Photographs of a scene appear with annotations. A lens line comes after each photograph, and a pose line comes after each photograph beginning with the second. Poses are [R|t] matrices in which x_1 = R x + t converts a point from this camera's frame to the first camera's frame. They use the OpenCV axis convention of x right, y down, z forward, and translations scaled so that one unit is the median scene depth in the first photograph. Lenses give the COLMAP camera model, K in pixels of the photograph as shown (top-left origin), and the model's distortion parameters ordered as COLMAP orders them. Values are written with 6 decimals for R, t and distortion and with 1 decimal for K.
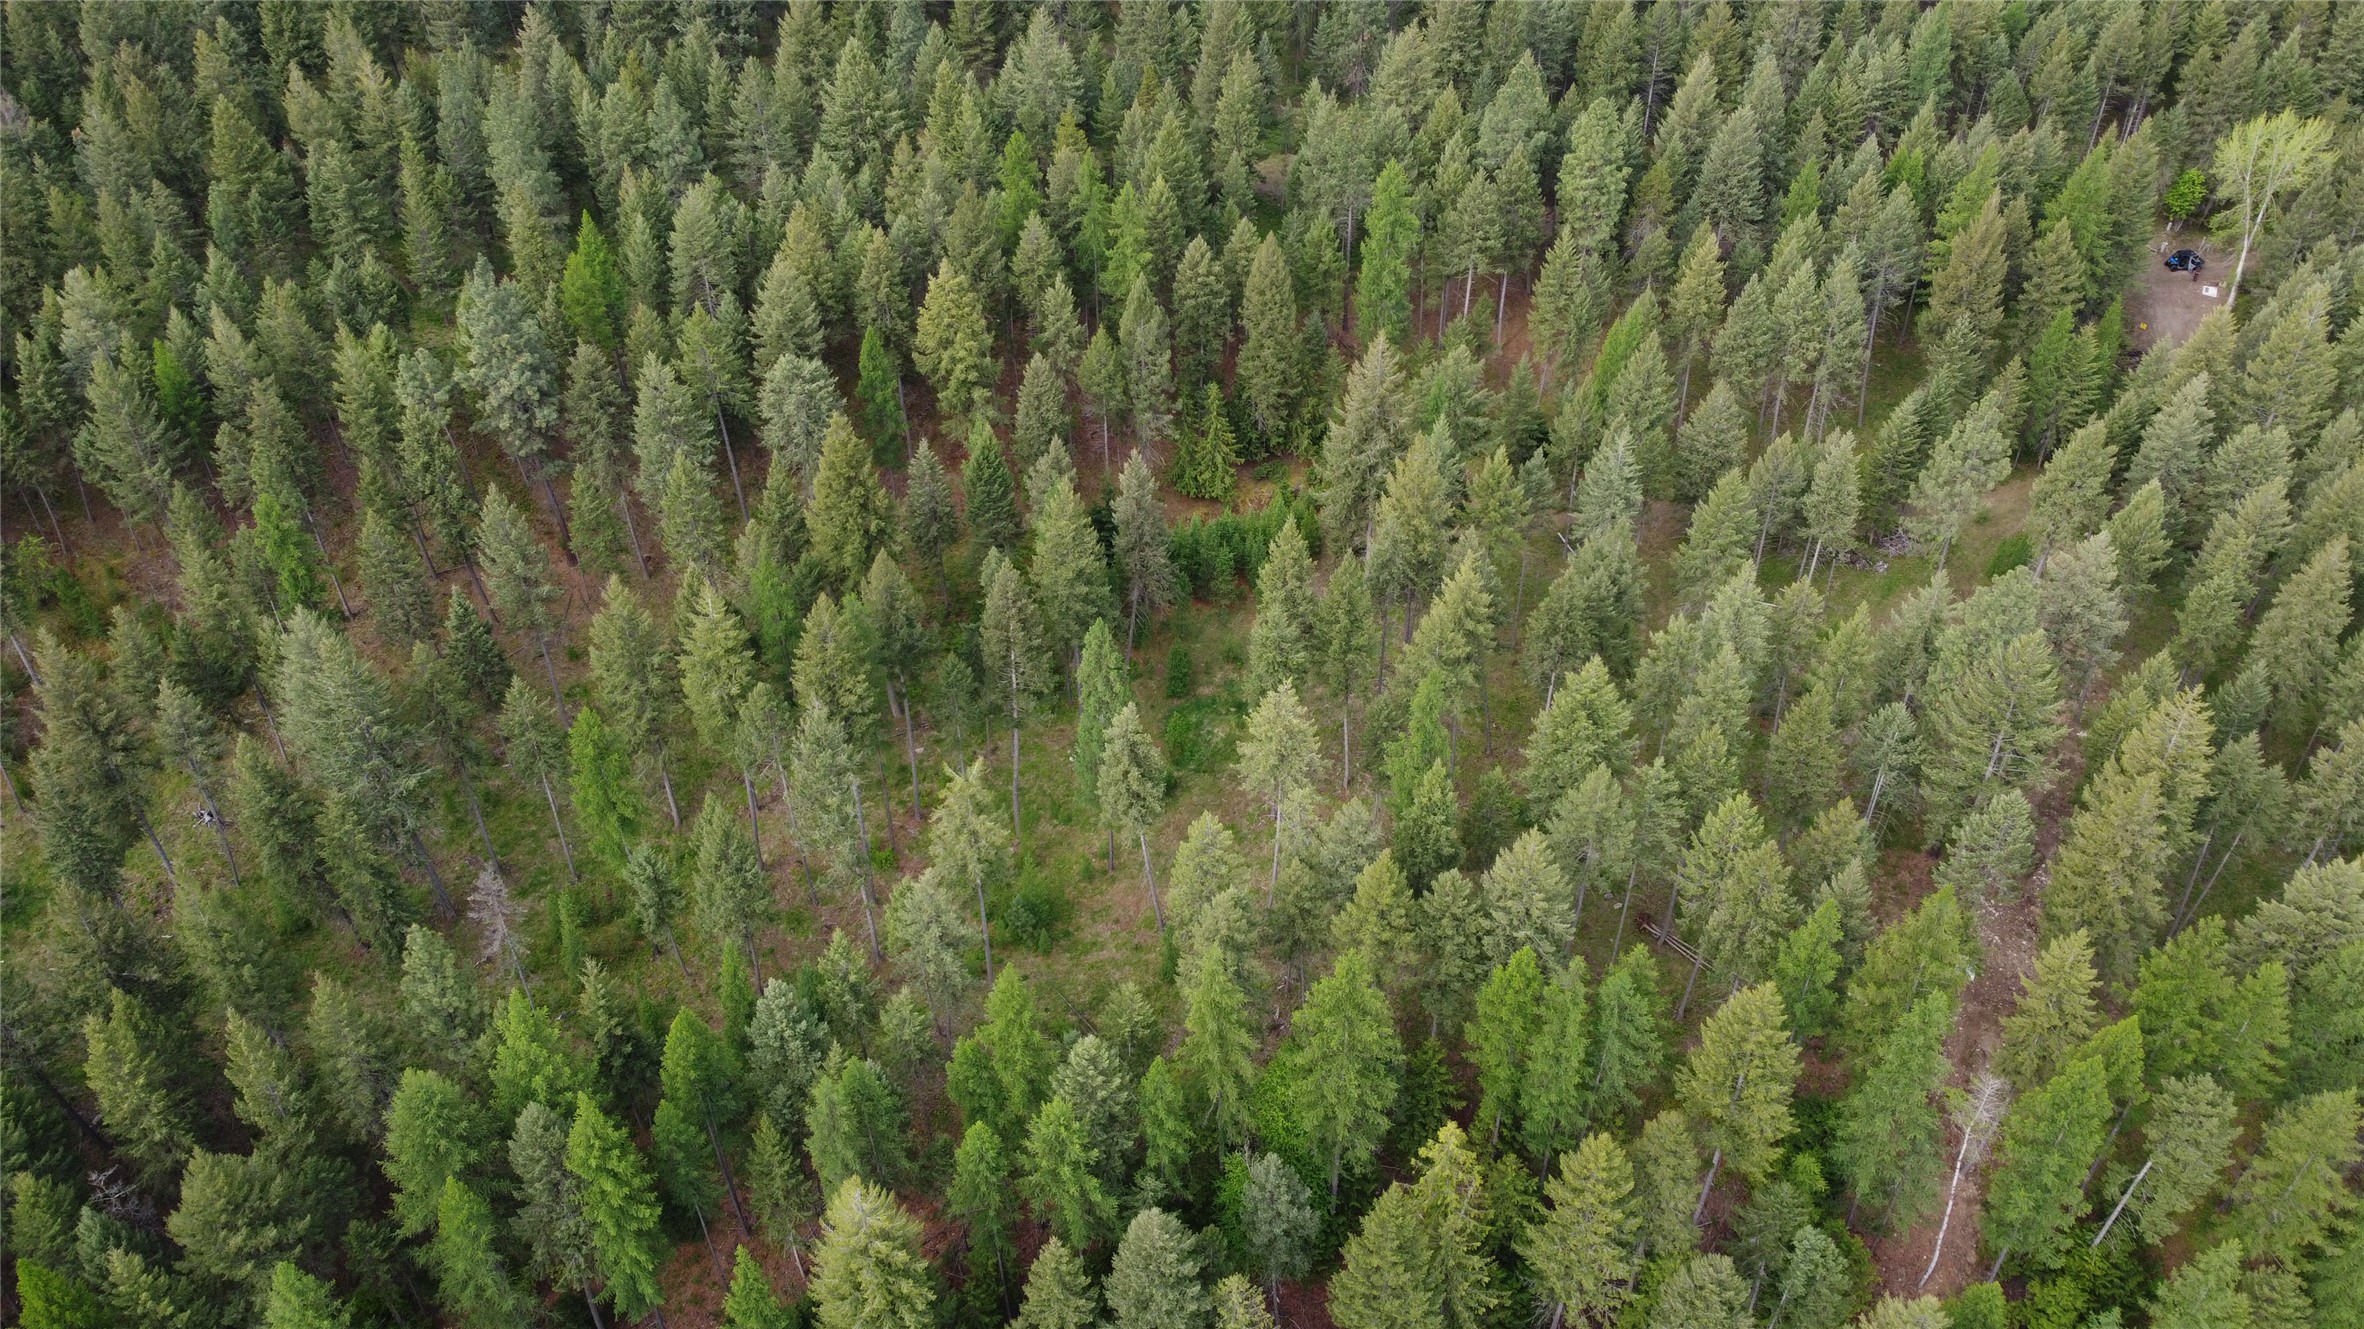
lens RADIAL K [[1798.7, 0, 1180.0], [0, 1798.7, 659.6], [0, 0, 1]] dist [0.023974, -0.017339]
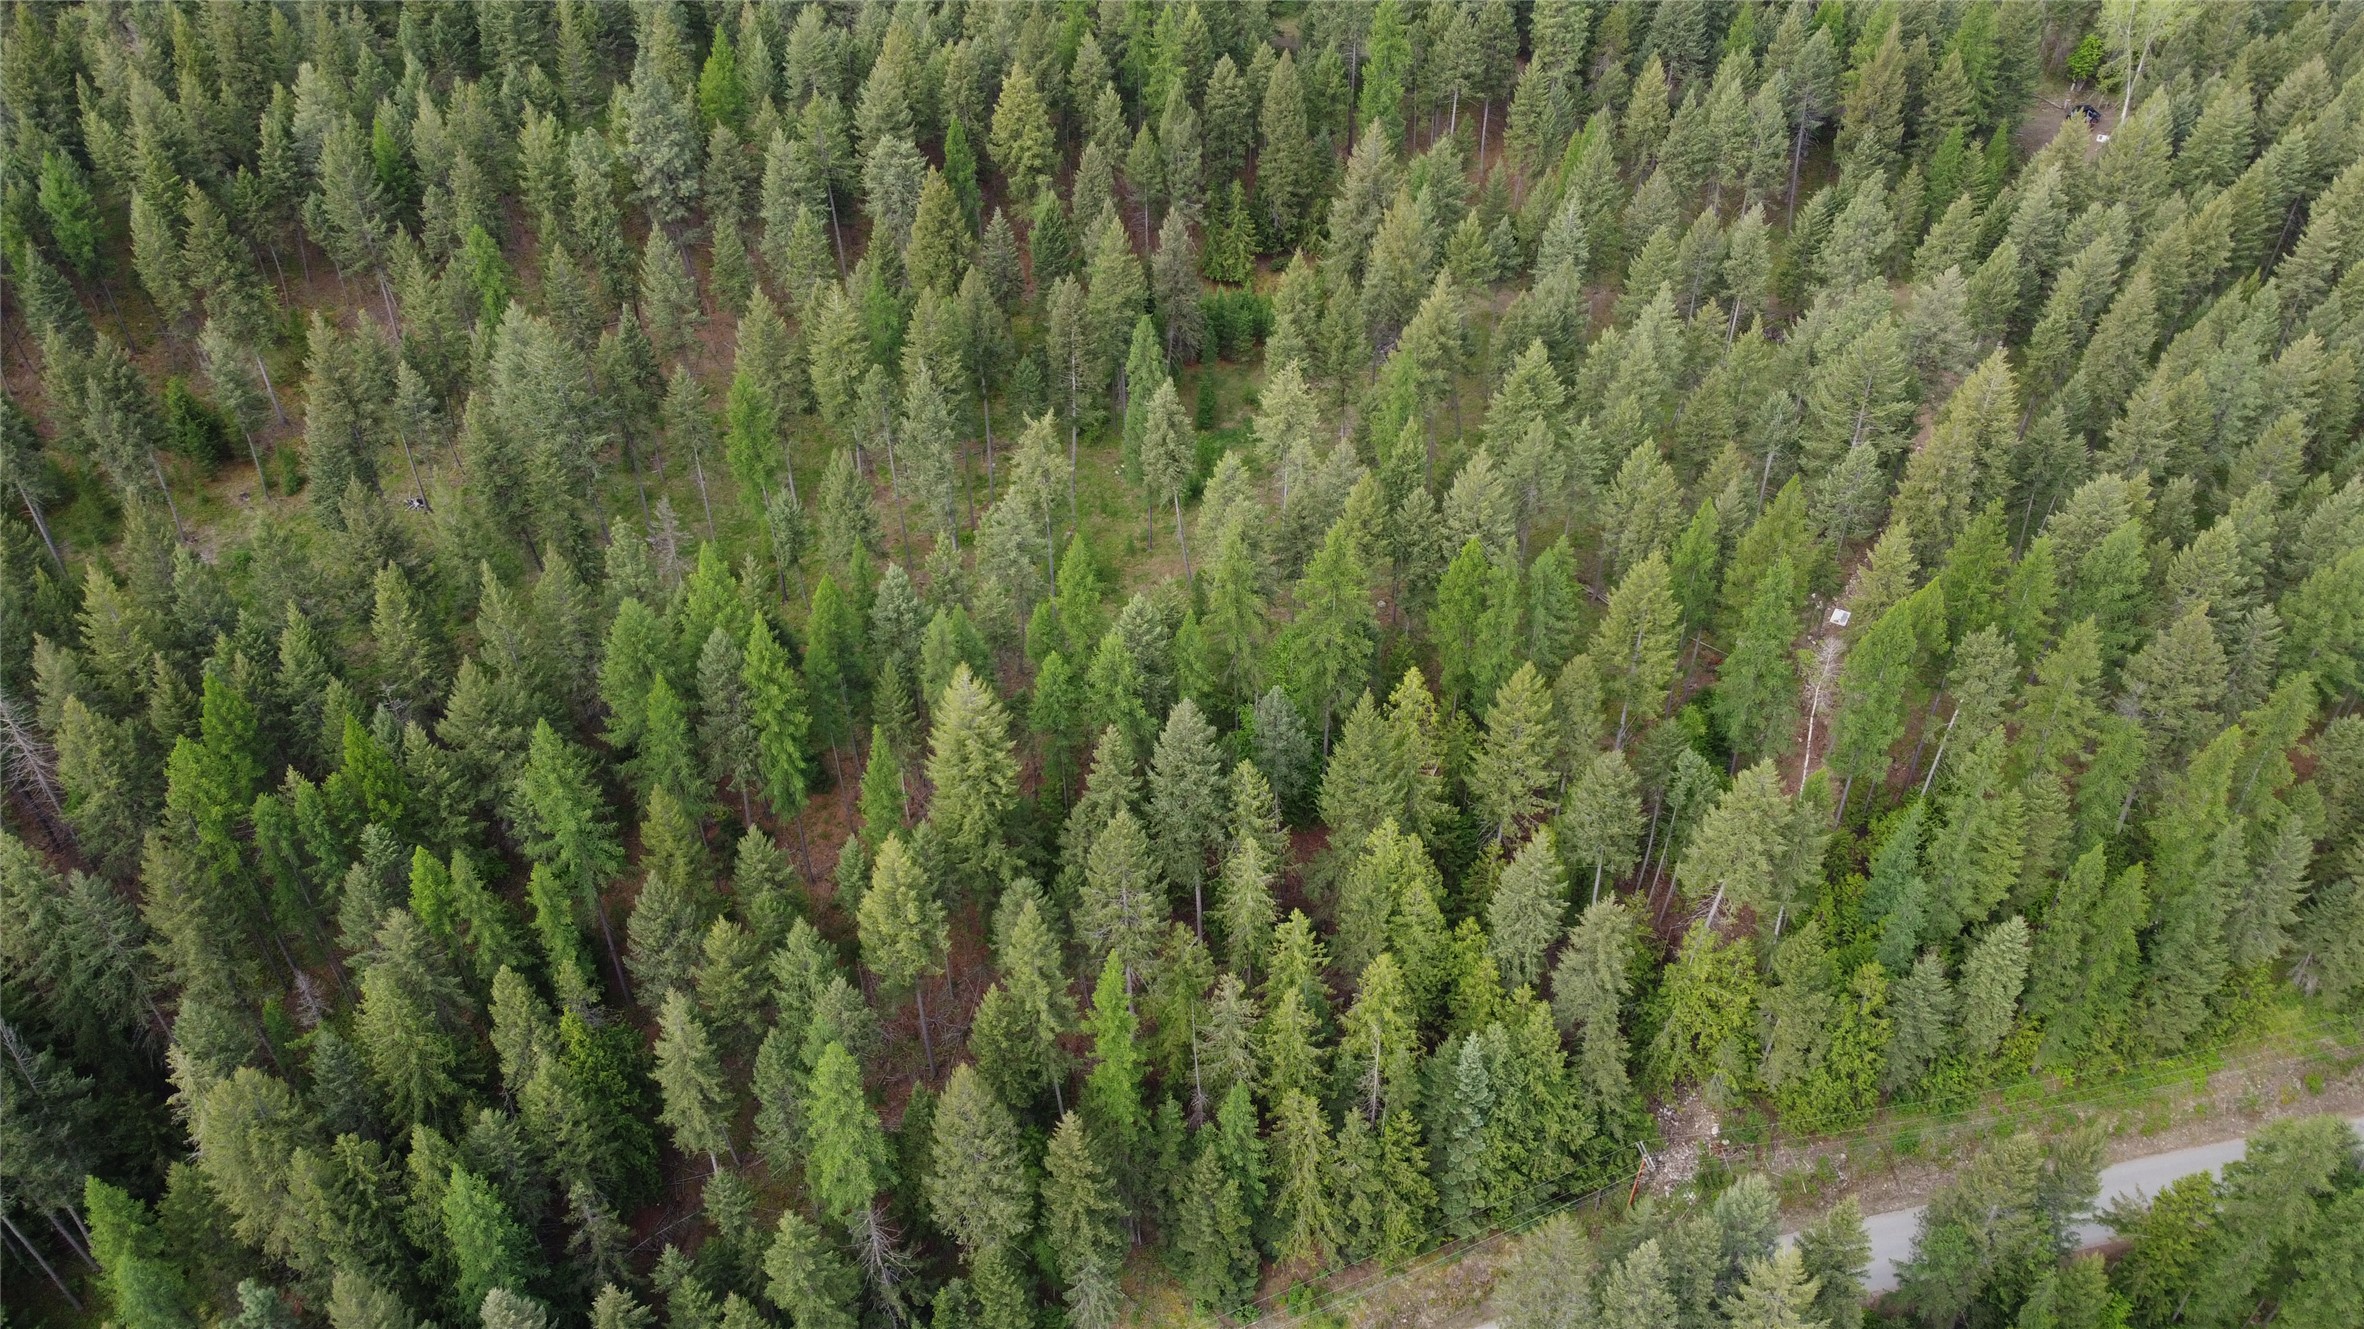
lens RADIAL K [[1798.7, 0, 1176.6], [0, 1798.7, 669.4], [0, 0, 1]] dist [0.023974, -0.017339]
pose [[0.999873, 0.010610, -0.011893, -0.004559], [-0.010555, 0.999933, 0.004684, 0.203911], [0.011942, -0.004558, 0.999918, -0.242685]]
